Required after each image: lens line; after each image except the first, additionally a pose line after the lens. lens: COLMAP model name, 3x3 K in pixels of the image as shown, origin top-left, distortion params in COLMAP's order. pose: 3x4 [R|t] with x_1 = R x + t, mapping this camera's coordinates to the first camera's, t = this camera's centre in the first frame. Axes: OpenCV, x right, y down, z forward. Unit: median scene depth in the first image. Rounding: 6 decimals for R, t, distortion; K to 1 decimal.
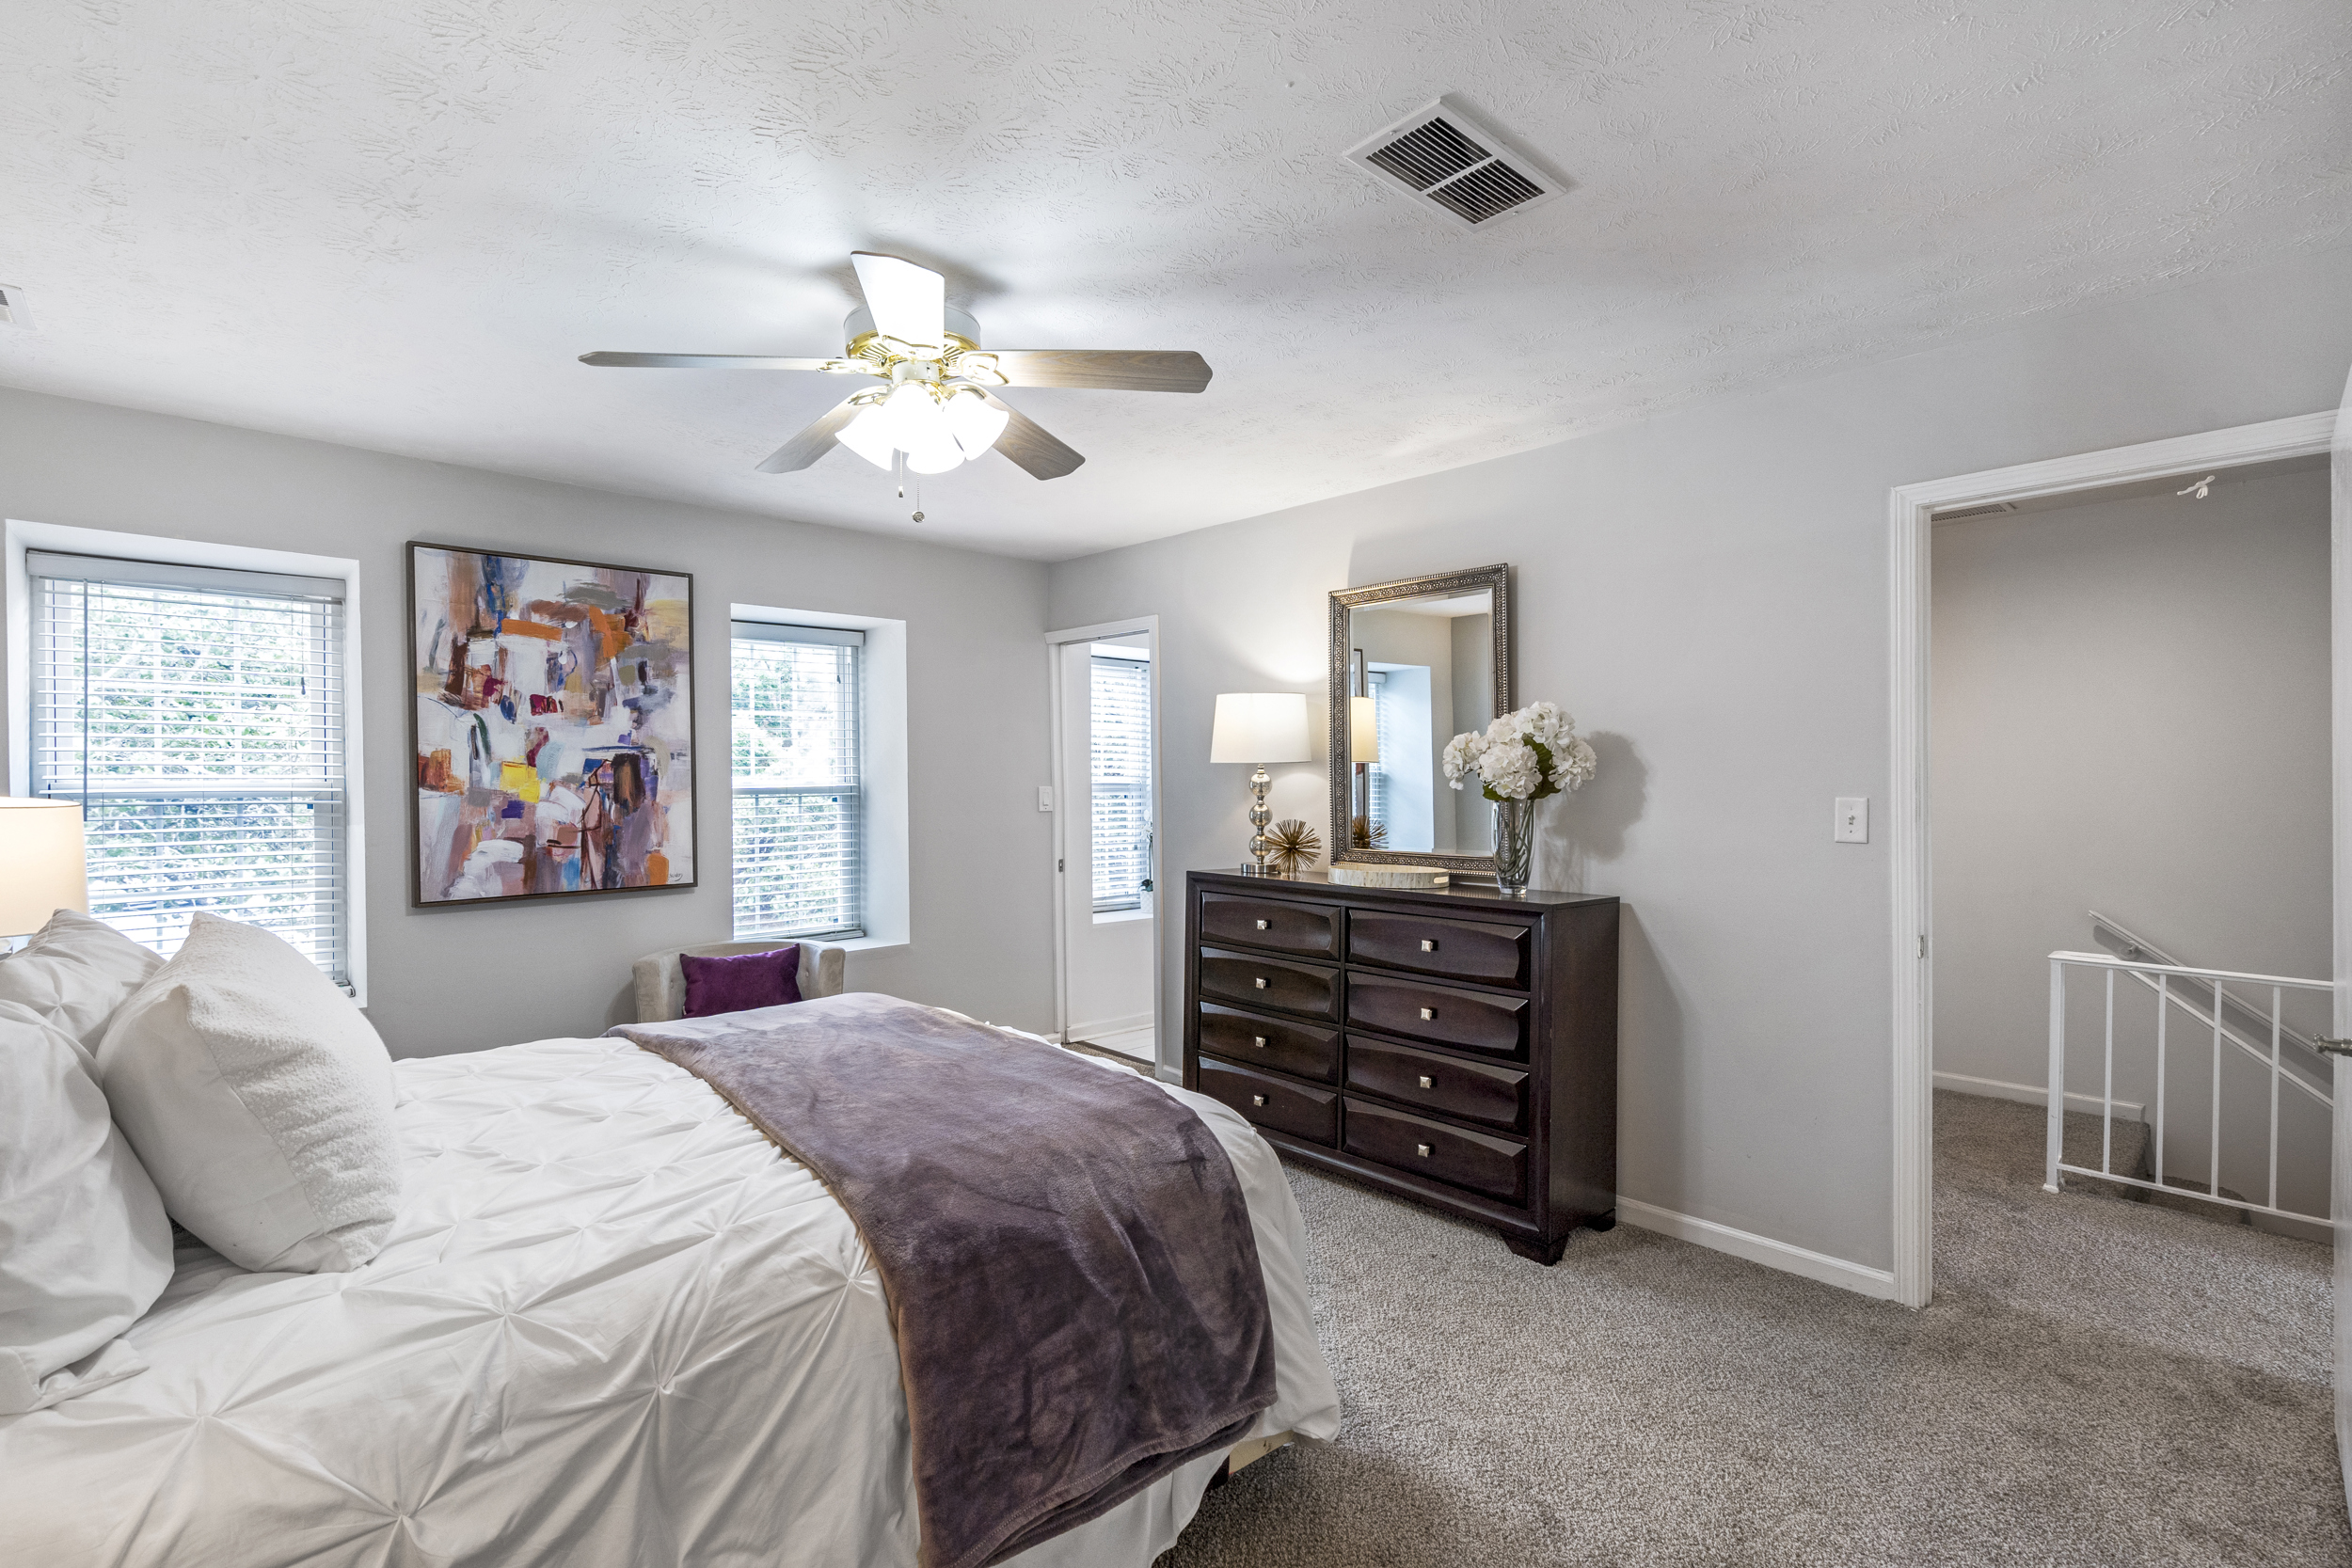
lens RADIAL K [[1073.3, 0, 1169.6], [0, 1073.3, 777.2], [0, 0, 1]] dist [0.002810, 0.000248]
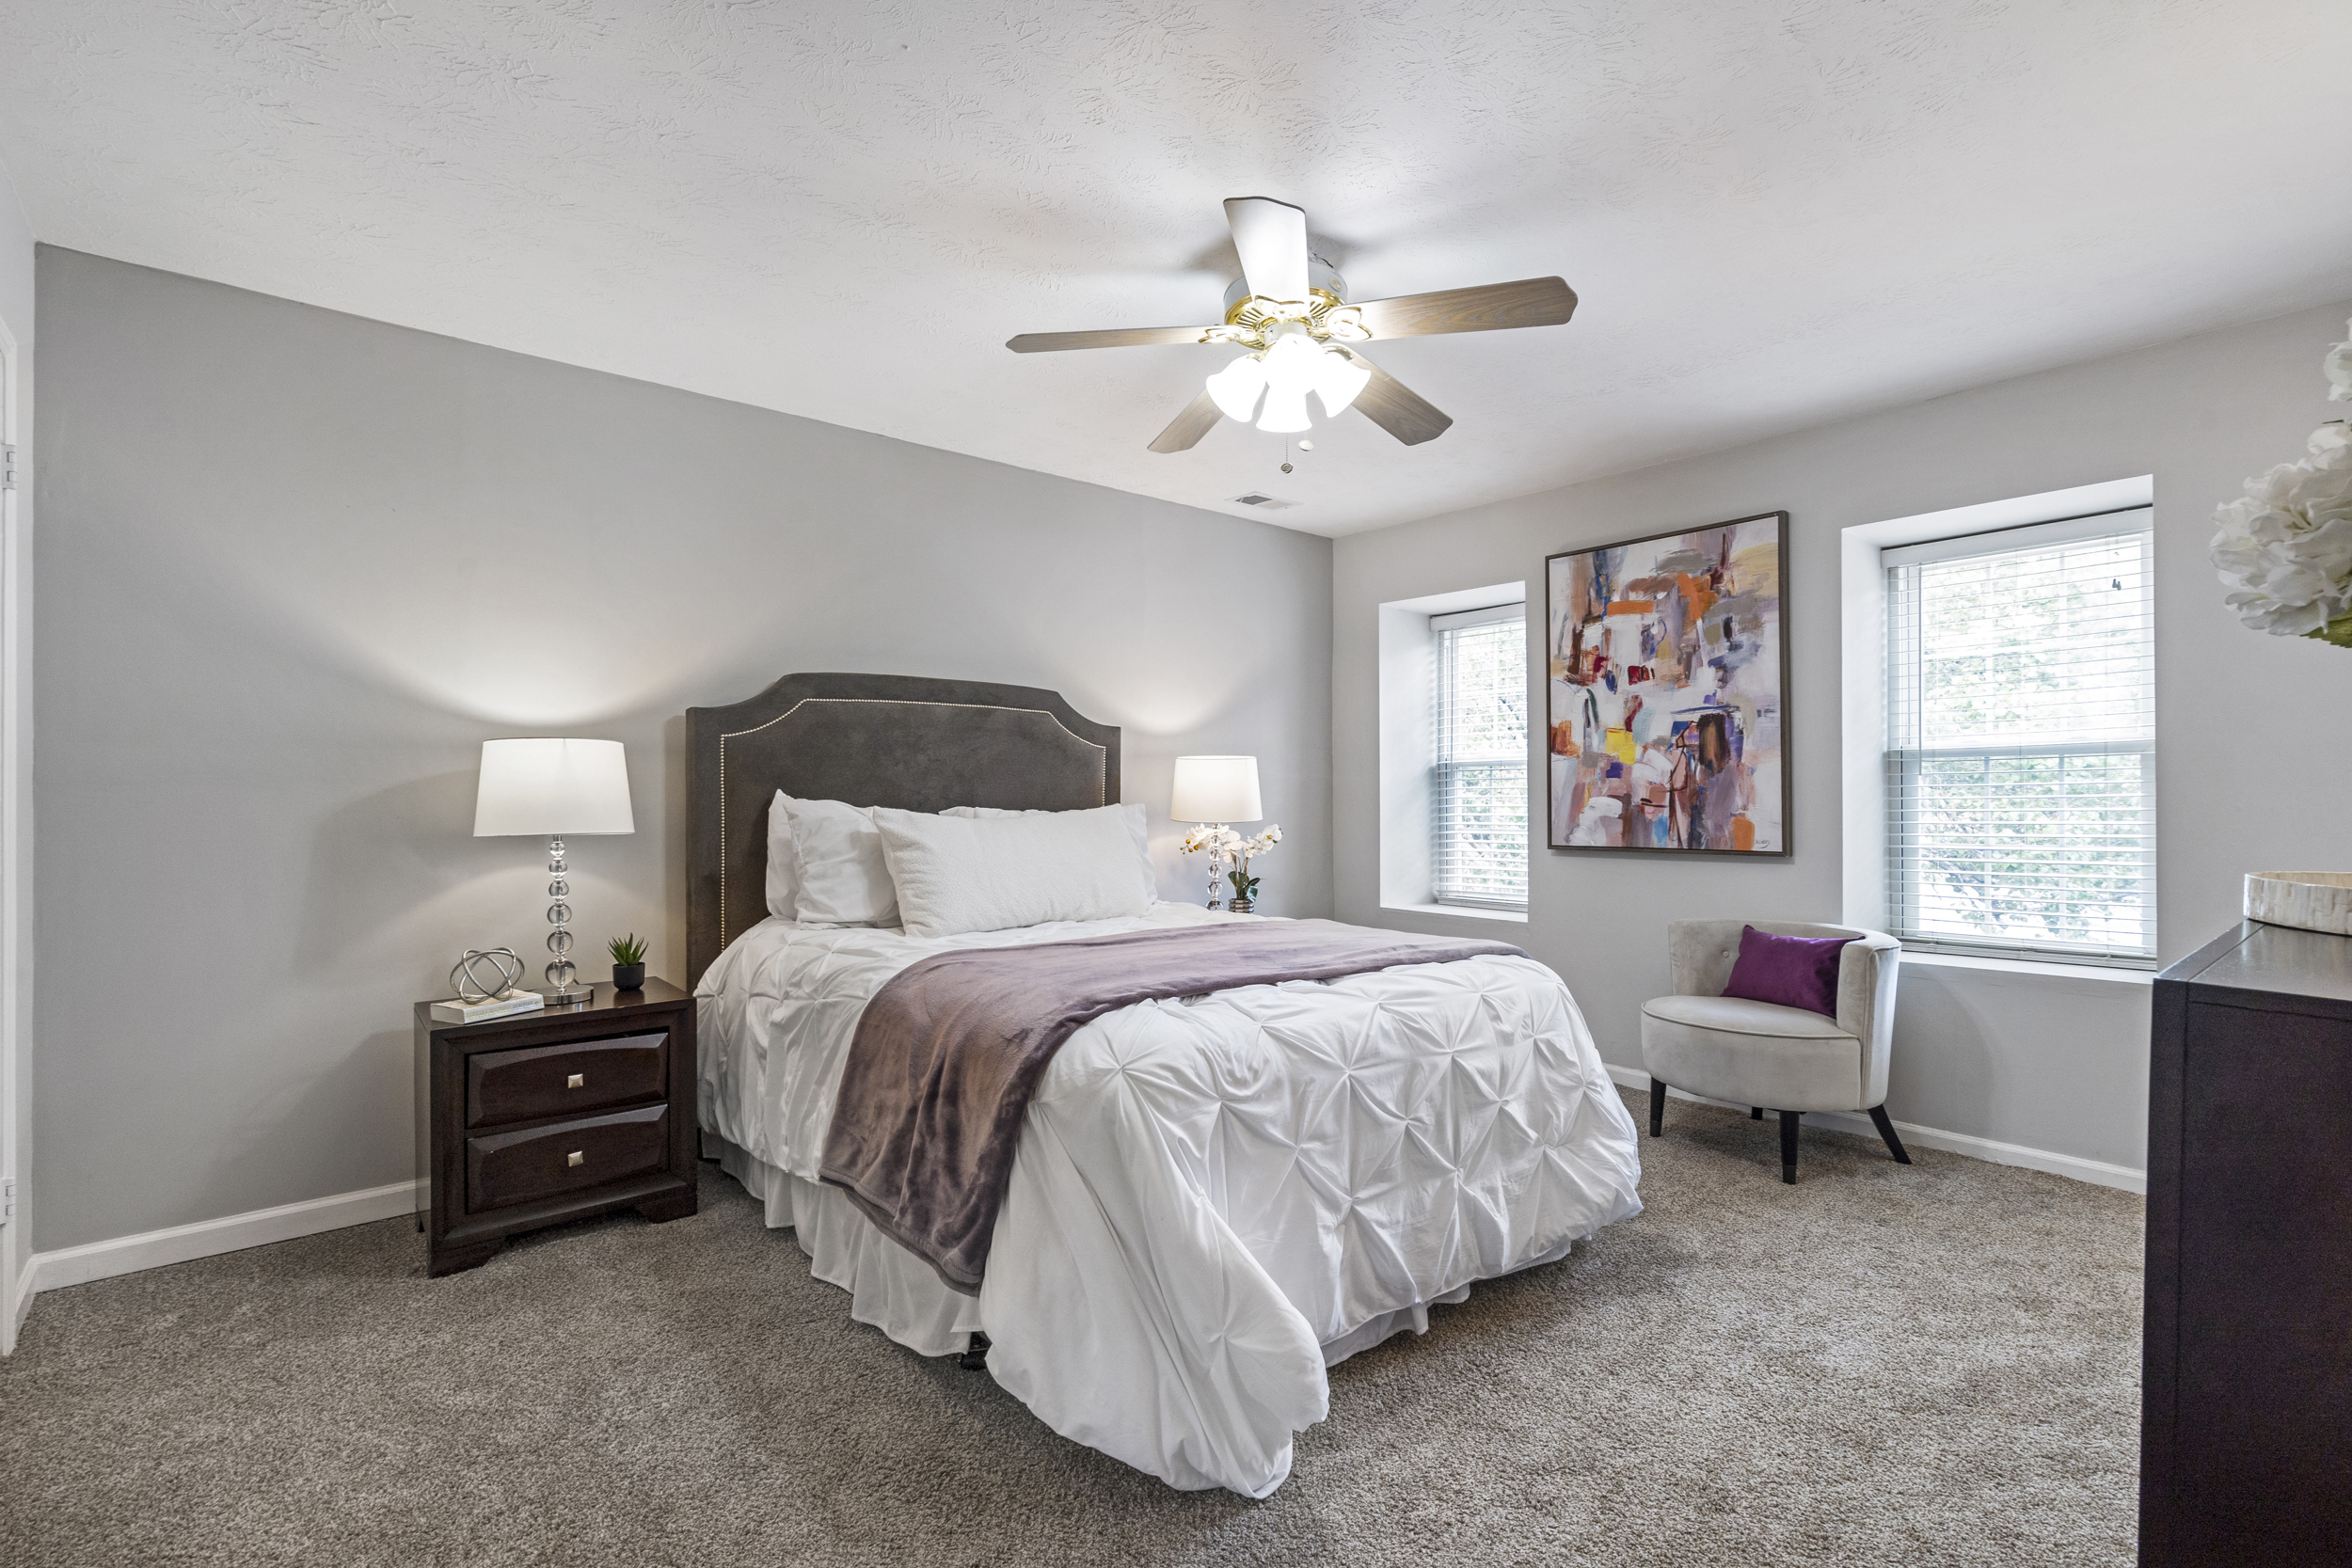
lens RADIAL K [[1073.3, 0, 1169.6], [0, 1073.3, 777.2], [0, 0, 1]] dist [0.002810, 0.000248]
pose [[-0.038473, -0.015012, -0.999147, 0.515061], [0.002935, 0.999881, -0.015136, 0.051318], [0.999255, -0.003515, -0.038425, 0.560632]]
